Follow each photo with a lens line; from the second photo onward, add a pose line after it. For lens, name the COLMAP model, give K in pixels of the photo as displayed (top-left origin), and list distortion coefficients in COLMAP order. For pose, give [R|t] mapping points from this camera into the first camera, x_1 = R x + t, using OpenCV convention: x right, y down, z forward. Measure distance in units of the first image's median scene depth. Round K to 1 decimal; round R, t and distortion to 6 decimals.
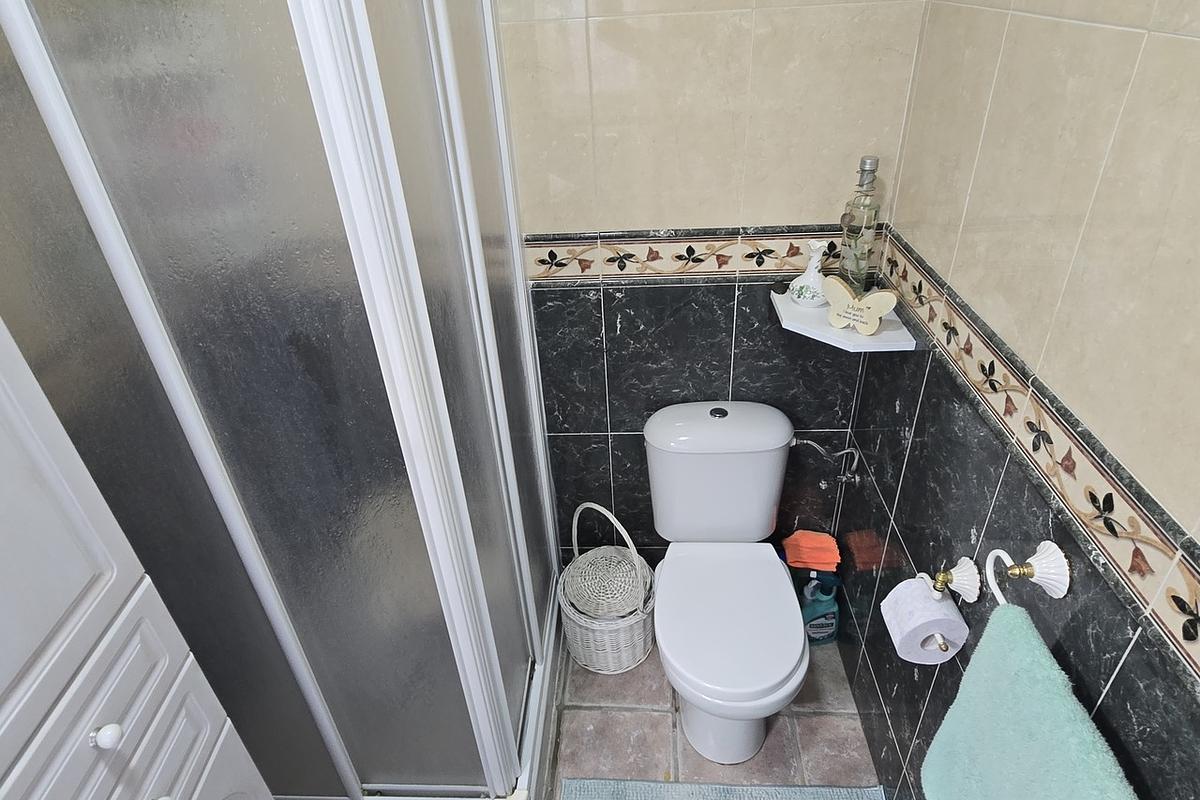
lens RADIAL K [[692.4, 0, 597.4], [0, 692.4, 405.7], [0, 0, 1]] dist [0.003410, -0.002404]
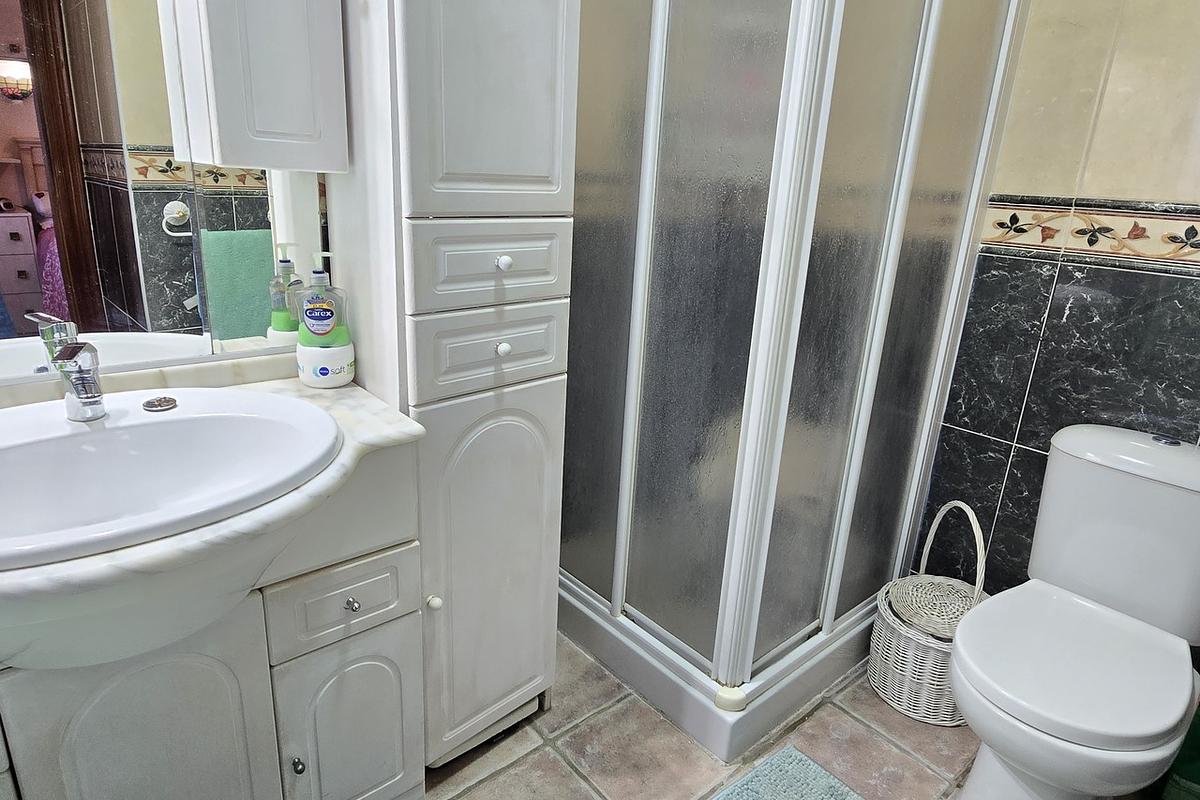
lens RADIAL K [[692.4, 0, 598.3], [0, 692.4, 391.1], [0, 0, 1]] dist [0.003410, -0.002404]
pose [[0.689963, 0.306276, -0.655855, 0.236662], [-0.465239, 0.881772, -0.077657, 0.333038], [0.554530, 0.358710, 0.750882, 0.028738]]
